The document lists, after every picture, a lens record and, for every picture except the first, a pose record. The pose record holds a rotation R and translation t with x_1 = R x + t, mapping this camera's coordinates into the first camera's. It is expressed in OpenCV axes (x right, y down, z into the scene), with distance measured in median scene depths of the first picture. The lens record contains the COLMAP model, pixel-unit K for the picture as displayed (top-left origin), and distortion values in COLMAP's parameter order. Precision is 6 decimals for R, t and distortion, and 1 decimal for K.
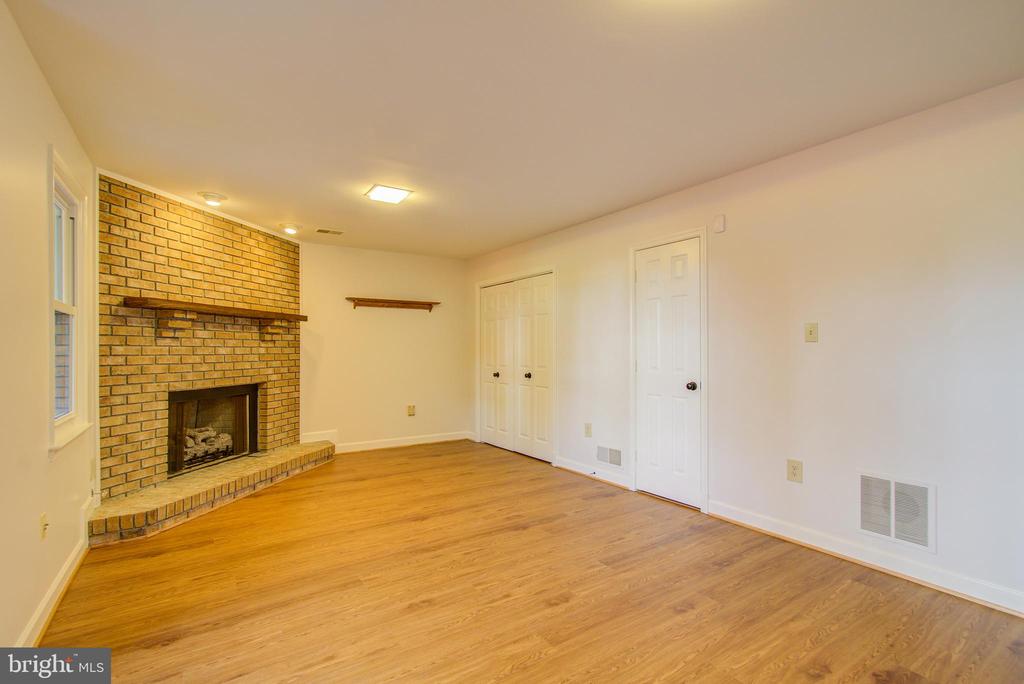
lens RADIAL K [[466.4, 0, 502.5], [0, 466.4, 348.2], [0, 0, 1]] dist [-0.001110, -0.000237]
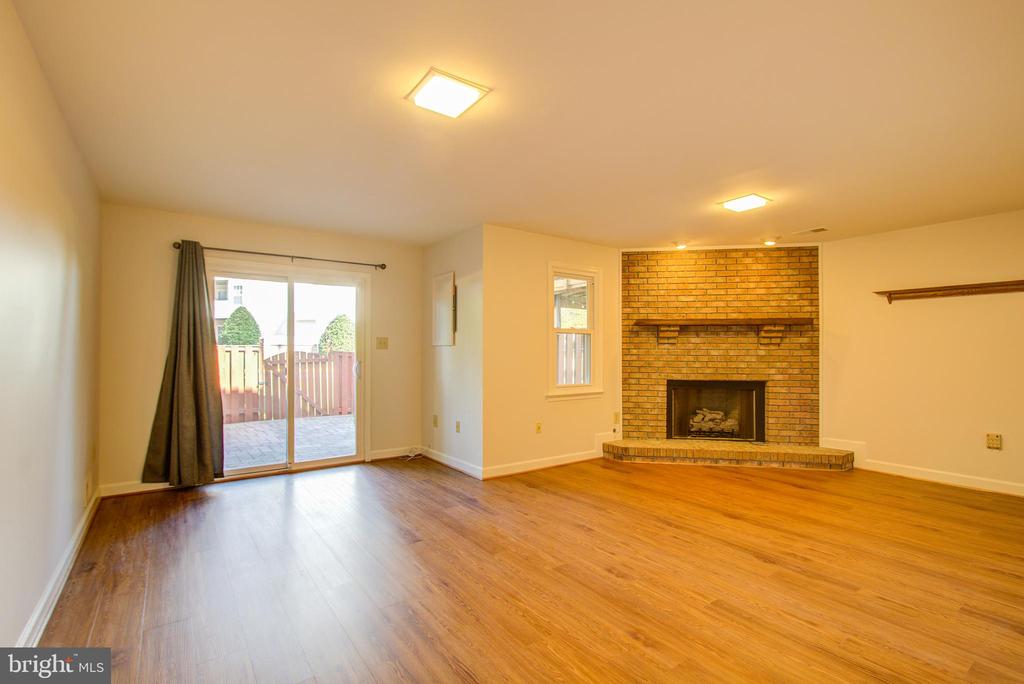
lens RADIAL K [[466.4, 0, 502.5], [0, 466.4, 348.2], [0, 0, 1]] dist [-0.001110, -0.000237]
pose [[0.043998, -0.001009, -0.999031, 0.759105], [0.001038, 0.999999, -0.000964, -0.006686], [0.999031, -0.000995, 0.043999, 0.404646]]
